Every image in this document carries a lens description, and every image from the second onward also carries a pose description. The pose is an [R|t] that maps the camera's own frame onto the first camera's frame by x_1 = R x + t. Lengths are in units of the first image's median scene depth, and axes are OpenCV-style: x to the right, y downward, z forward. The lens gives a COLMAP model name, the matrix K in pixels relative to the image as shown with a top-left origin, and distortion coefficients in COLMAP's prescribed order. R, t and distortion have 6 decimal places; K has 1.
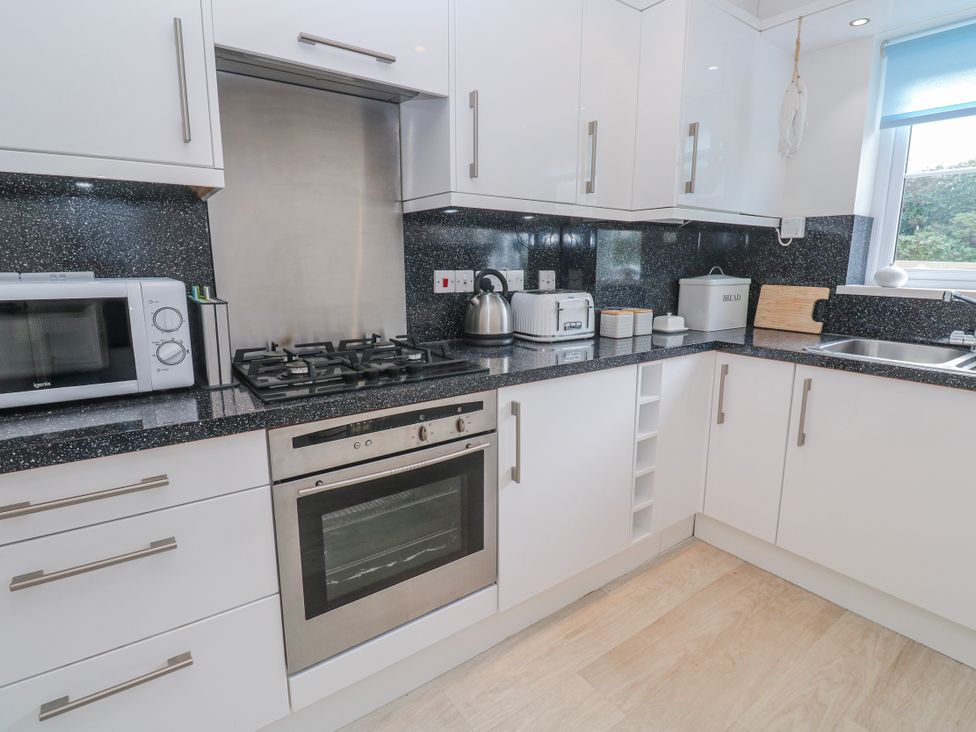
lens RADIAL K [[516.6, 0, 486.5], [0, 516.6, 348.2], [0, 0, 1]] dist [0.002415, -0.013888]
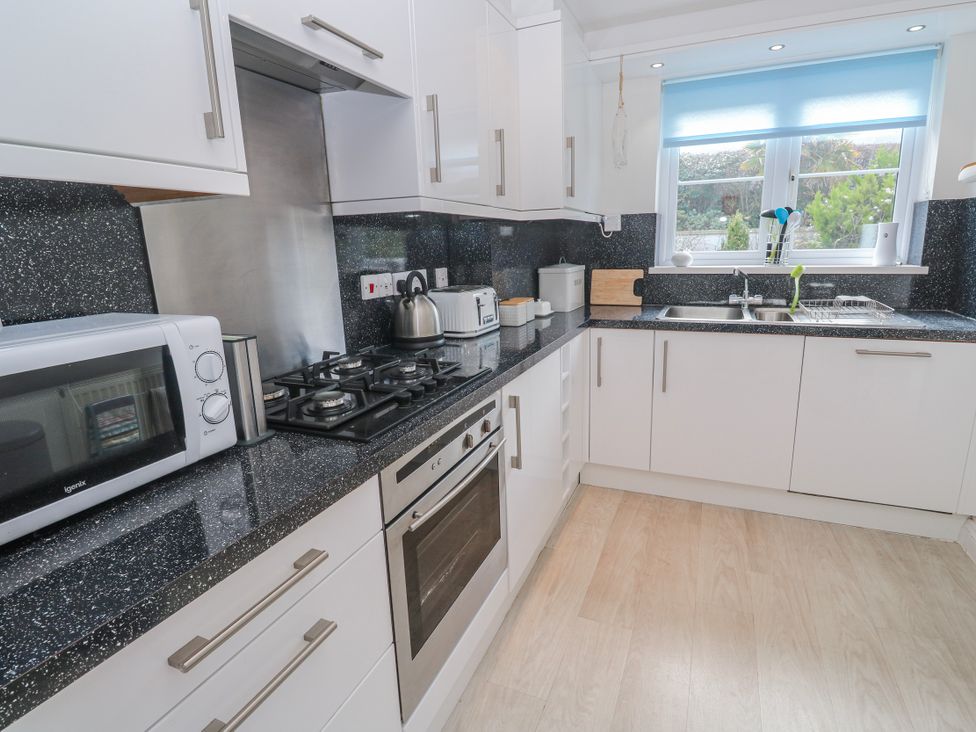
lens RADIAL K [[521.7, 0, 492.3], [0, 521.7, 352.0], [0, 0, 1]] dist [0.000029, -0.008732]
pose [[0.855932, -0.136220, 0.498824, -0.390873], [0.120238, 0.990666, 0.064216, -0.046795], [-0.502915, 0.005013, 0.864321, 0.063629]]
